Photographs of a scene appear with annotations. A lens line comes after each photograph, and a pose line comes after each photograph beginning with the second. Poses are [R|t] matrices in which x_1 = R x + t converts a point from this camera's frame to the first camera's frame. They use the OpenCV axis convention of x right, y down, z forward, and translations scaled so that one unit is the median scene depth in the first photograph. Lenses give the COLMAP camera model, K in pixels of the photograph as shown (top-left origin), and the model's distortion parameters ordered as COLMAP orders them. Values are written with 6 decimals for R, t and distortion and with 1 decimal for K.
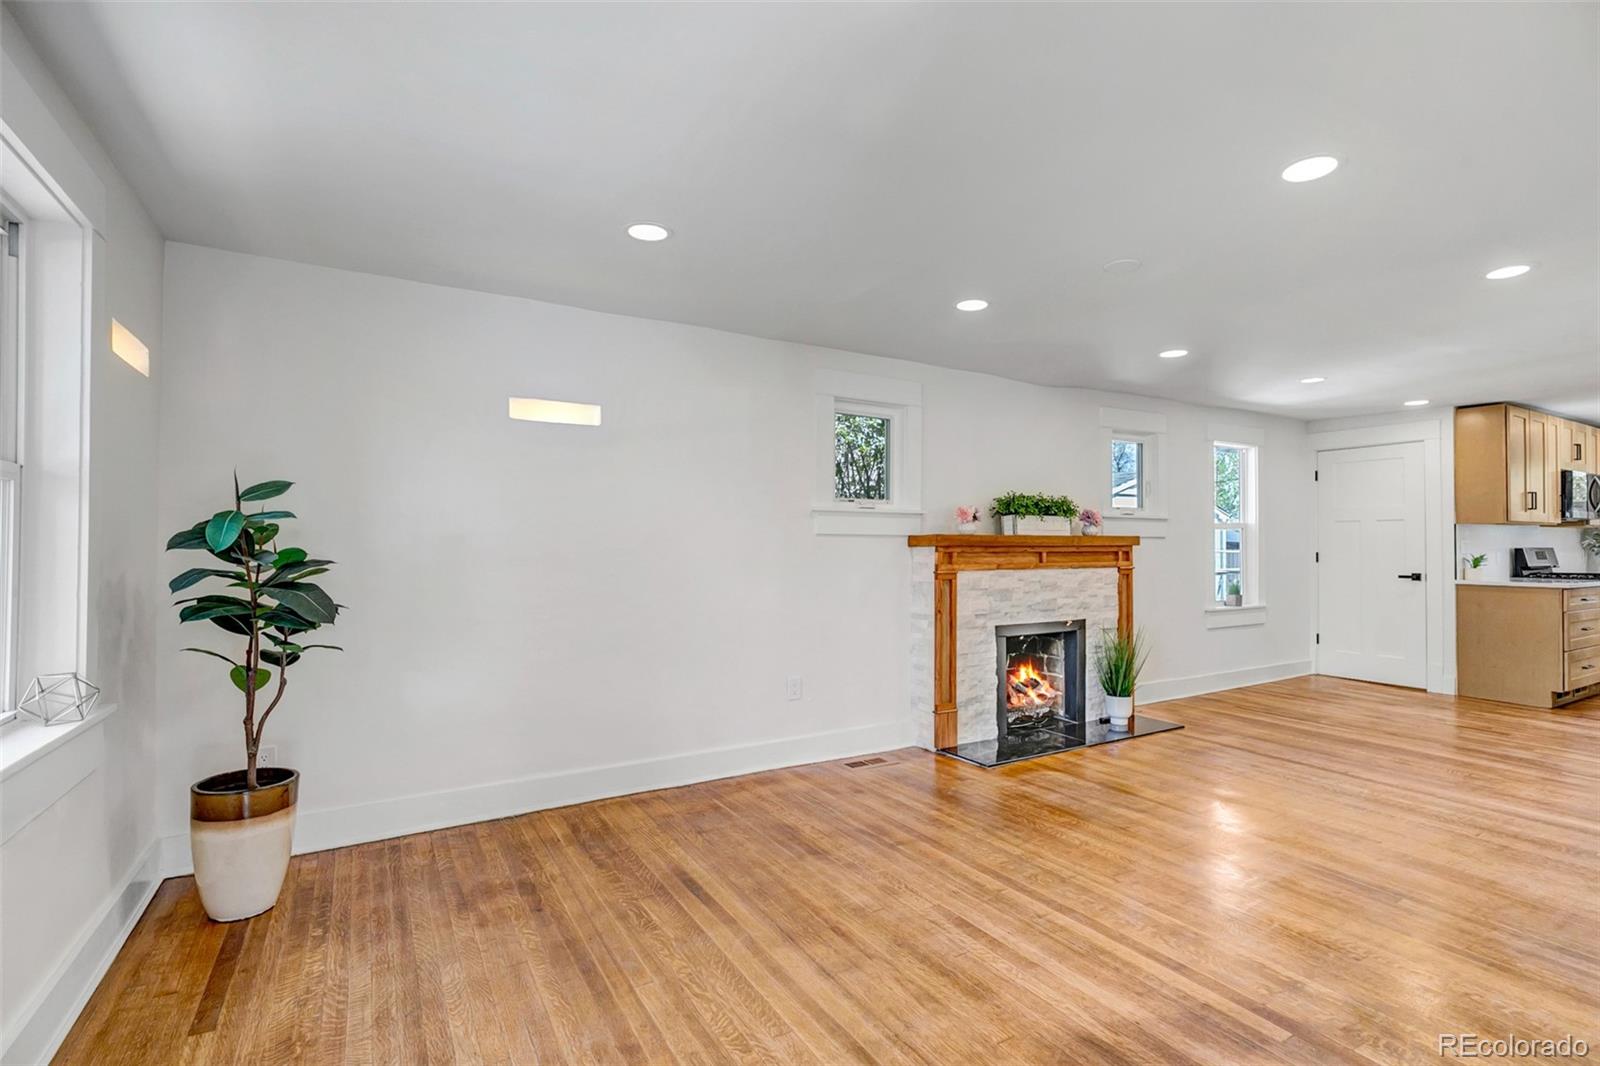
lens RADIAL K [[743.8, 0, 798.6], [0, 743.8, 535.3], [0, 0, 1]] dist [-0.021093, 0.008333]
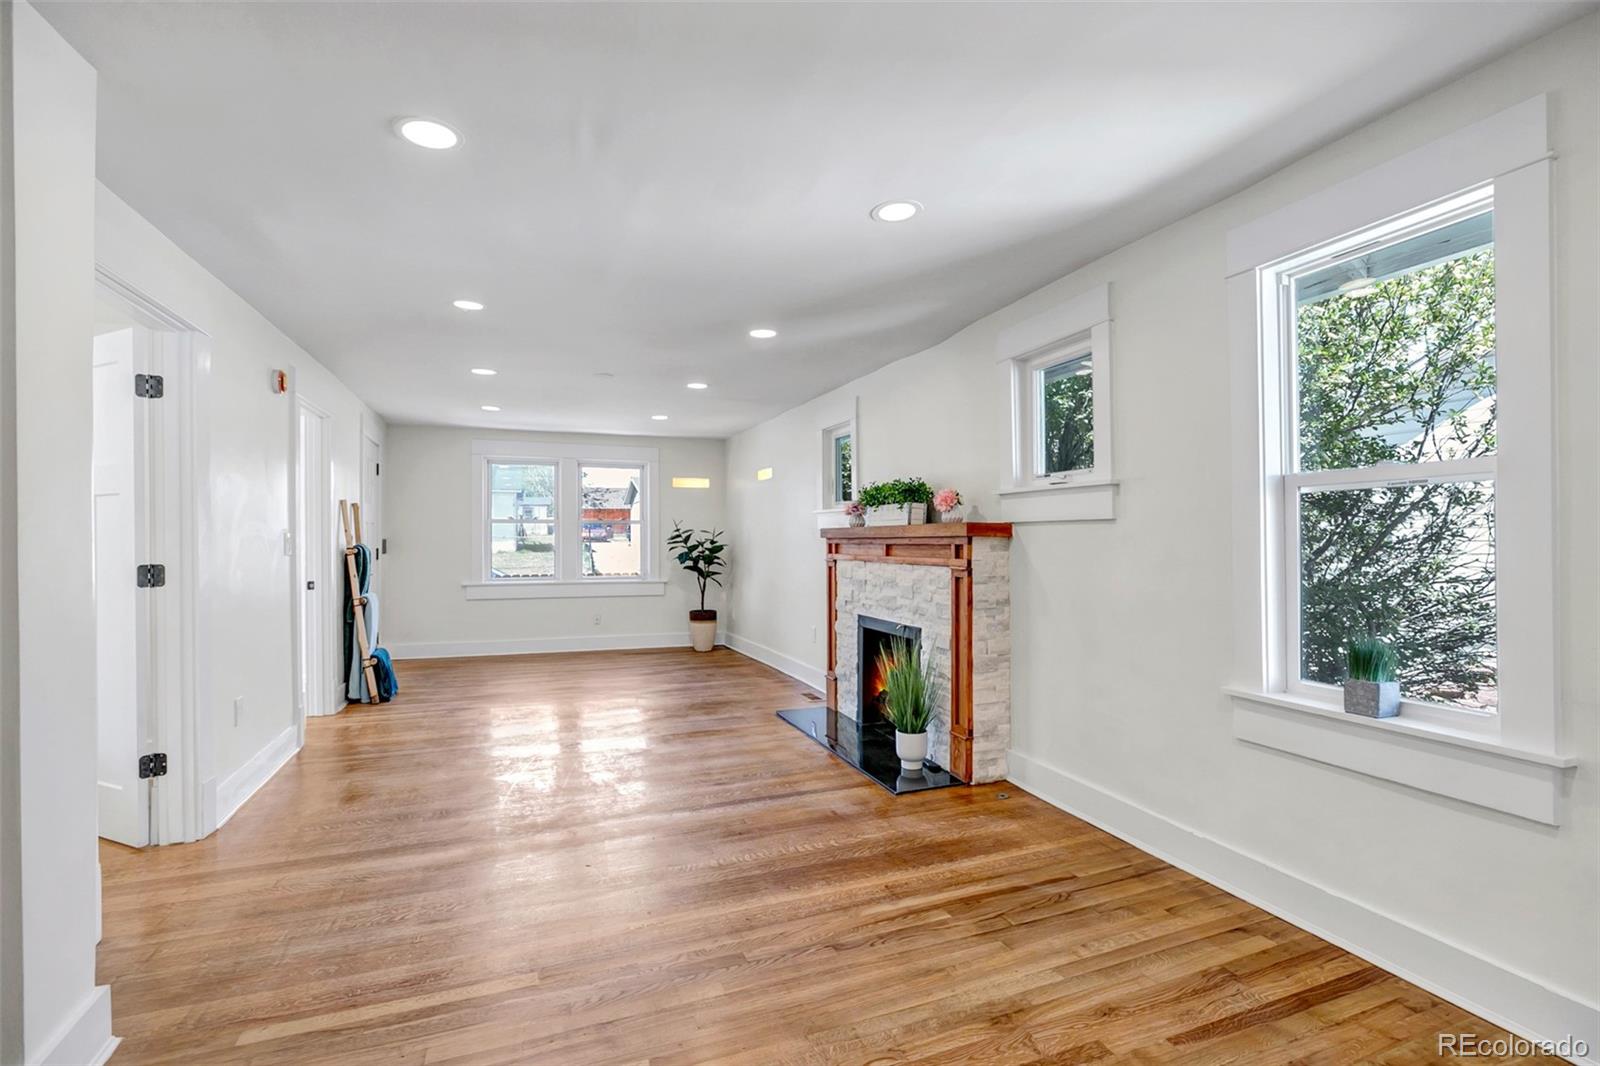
lens RADIAL K [[743.8, 0, 798.6], [0, 743.8, 535.3], [0, 0, 1]] dist [-0.021093, 0.008333]
pose [[-0.163641, -0.001896, -0.986518, 1.310559], [0.022138, 0.999739, -0.005594, 0.015007], [0.986272, -0.022755, -0.163556, 1.092829]]
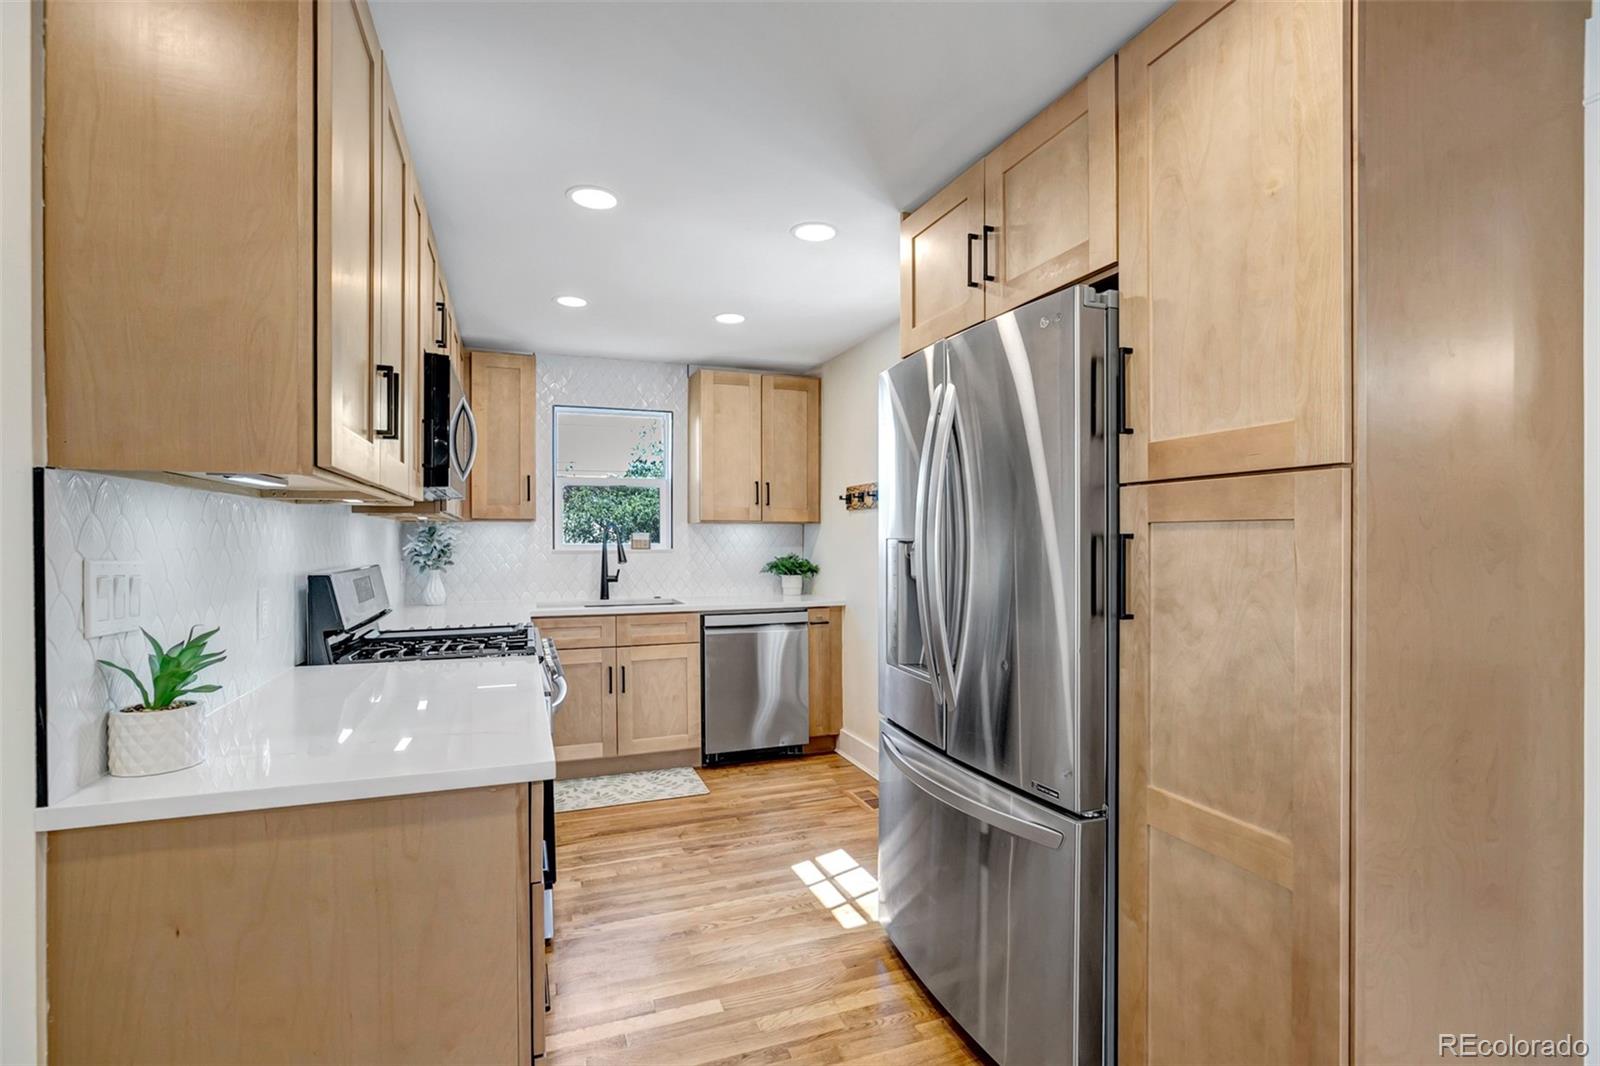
lens RADIAL K [[743.8, 0, 798.6], [0, 743.8, 535.3], [0, 0, 1]] dist [-0.021093, 0.008333]
pose [[0.168558, 0.001901, 0.985690, 0.982498], [-0.011425, 0.999935, 0.000025, -0.003521], [-0.985626, -0.011265, 0.168569, 1.040837]]
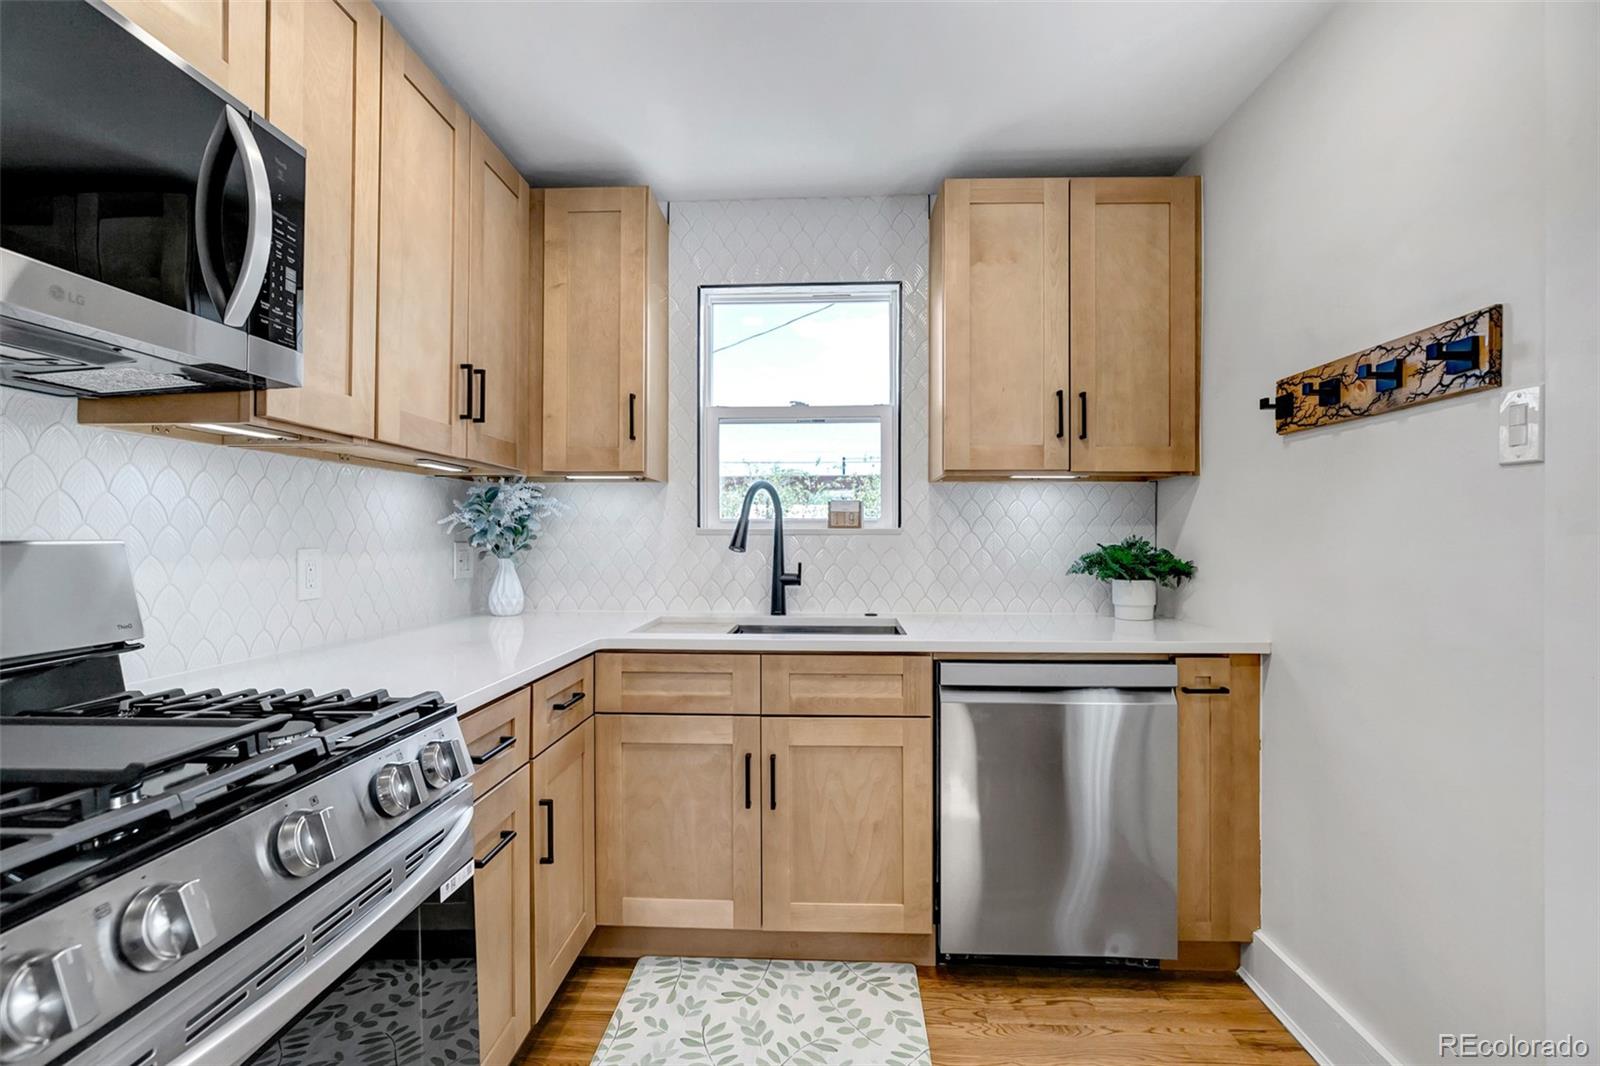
lens RADIAL K [[743.8, 0, 798.6], [0, 743.8, 535.3], [0, 0, 1]] dist [-0.021093, 0.008333]
pose [[0.547137, -0.002093, 0.837040, 1.443250], [-0.011399, 0.999886, 0.009951, 0.018248], [-0.836965, -0.014986, 0.547051, 1.137825]]
